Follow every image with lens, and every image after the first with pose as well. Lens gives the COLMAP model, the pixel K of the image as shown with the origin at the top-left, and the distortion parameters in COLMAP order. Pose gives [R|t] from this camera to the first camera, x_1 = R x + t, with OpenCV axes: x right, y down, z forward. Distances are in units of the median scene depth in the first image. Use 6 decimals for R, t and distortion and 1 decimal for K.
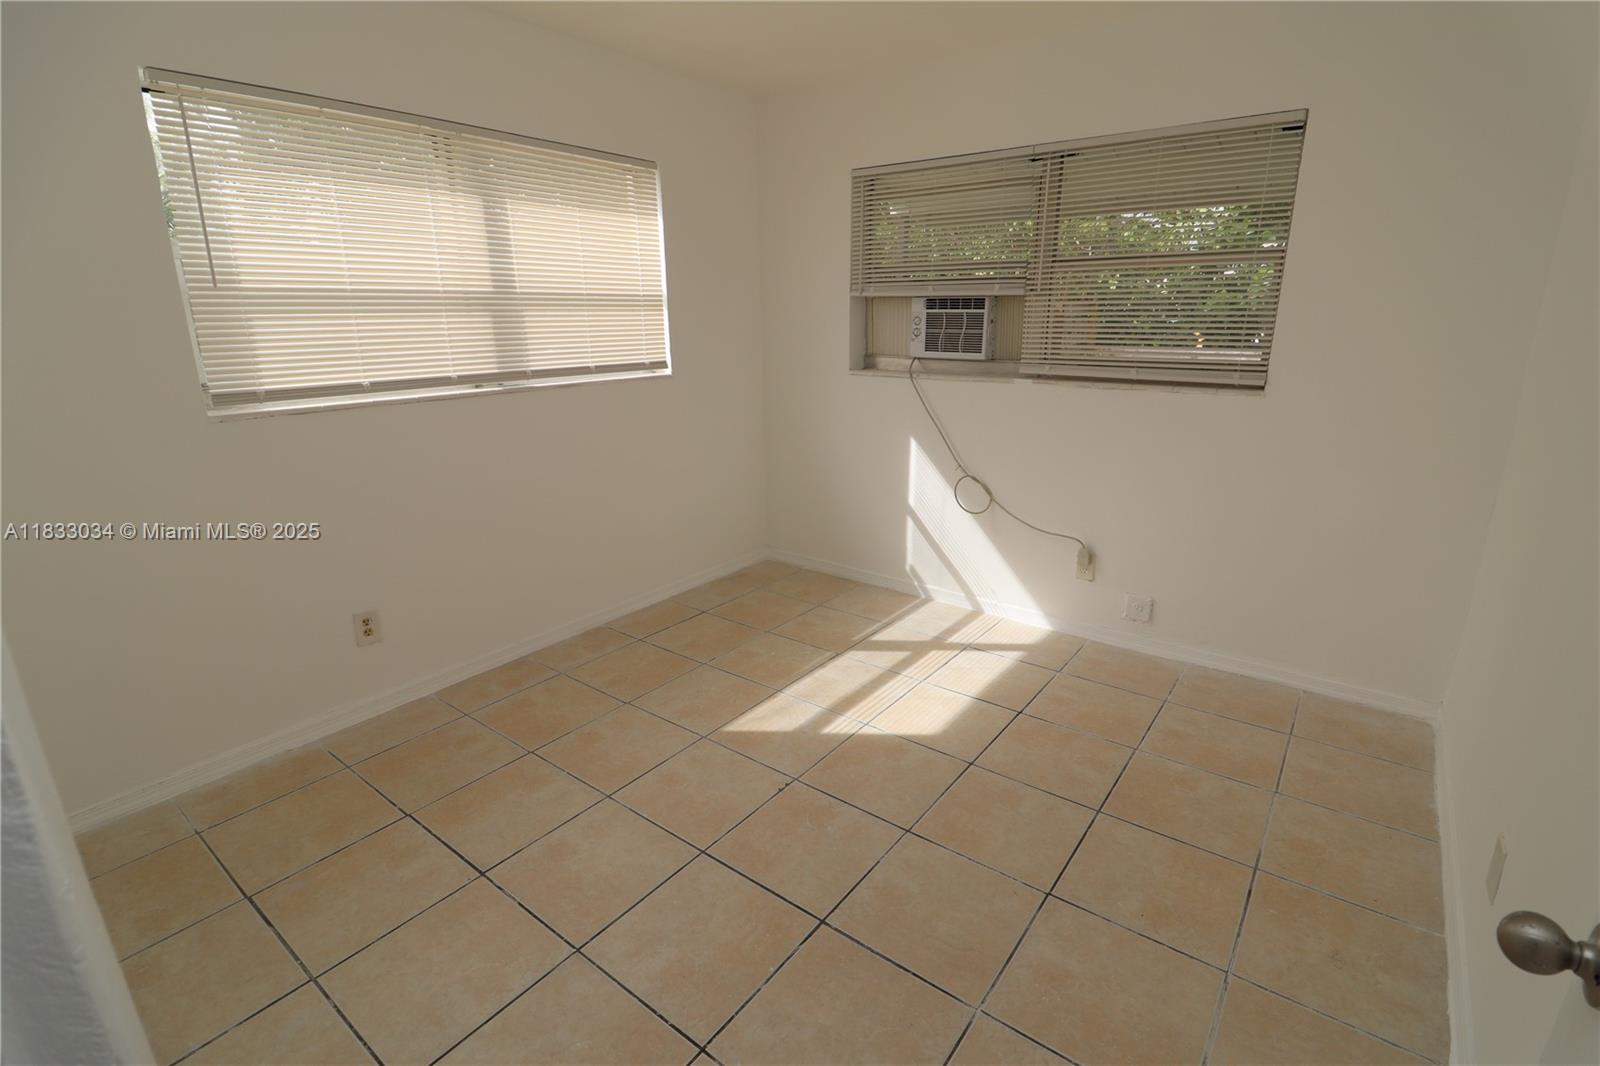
lens RADIAL K [[740.7, 0, 810.9], [0, 740.7, 533.6], [0, 0, 1]] dist [-0.000823, -0.012483]
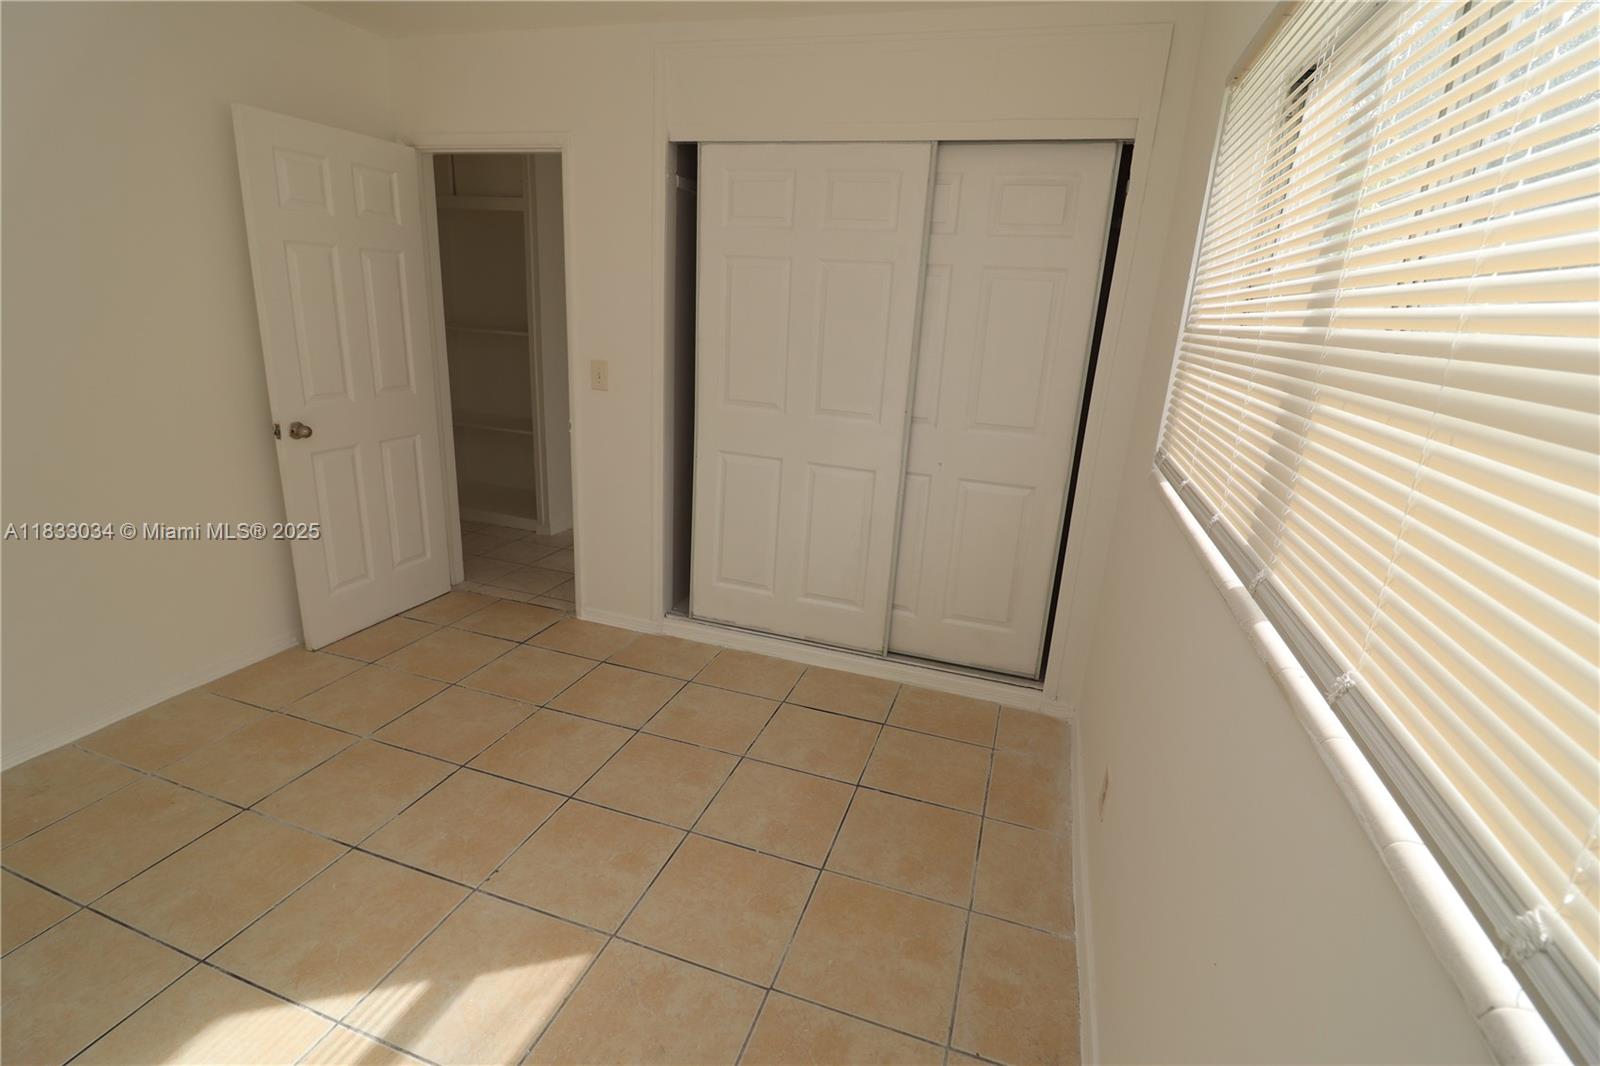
lens RADIAL K [[740.7, 0, 806.7], [0, 740.7, 531.4], [0, 0, 1]] dist [-0.000823, -0.012483]
pose [[-0.942152, 0.045990, -0.332016, -0.097077], [-0.148133, 0.831430, 0.535518, -0.422258], [0.300677, 0.553722, -0.776521, 1.317609]]
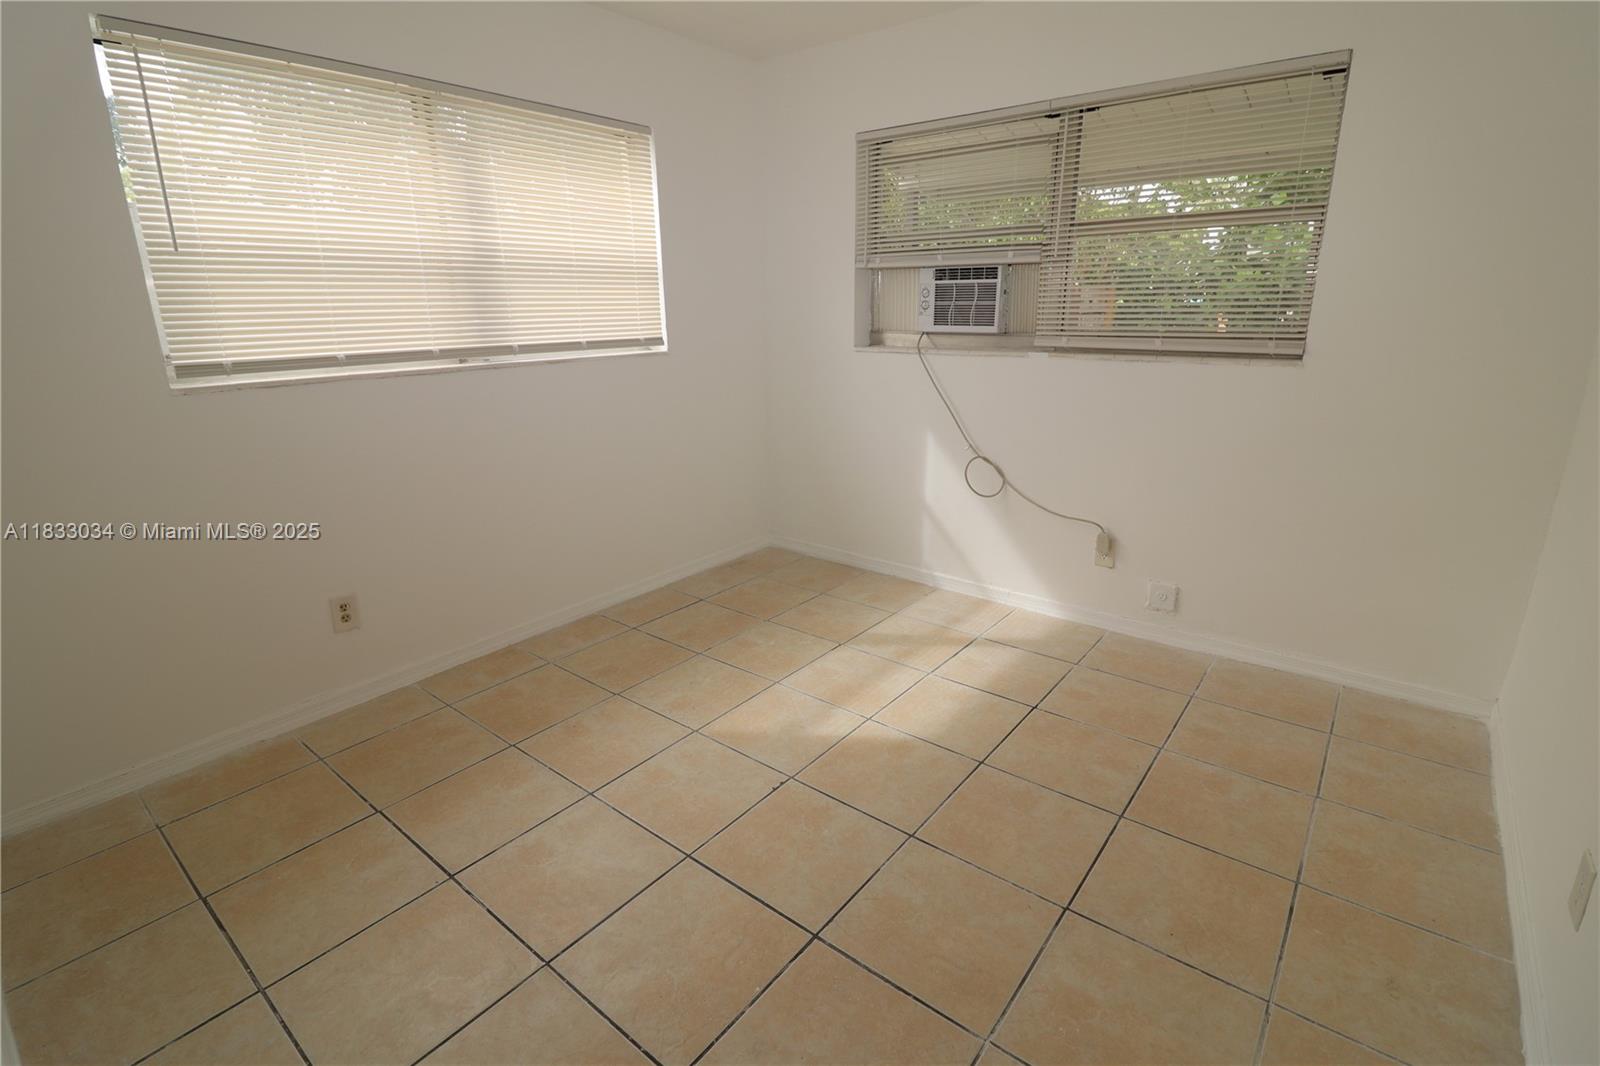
lens RADIAL K [[740.7, 0, 801.8], [0, 740.7, 529.7], [0, 0, 1]] dist [-0.000823, -0.012483]
pose [[0.999594, 0.000861, -0.028480, 0.016515], [-0.000709, 0.999985, 0.005359, 0.013528], [0.028485, -0.005336, 0.999580, 0.062382]]
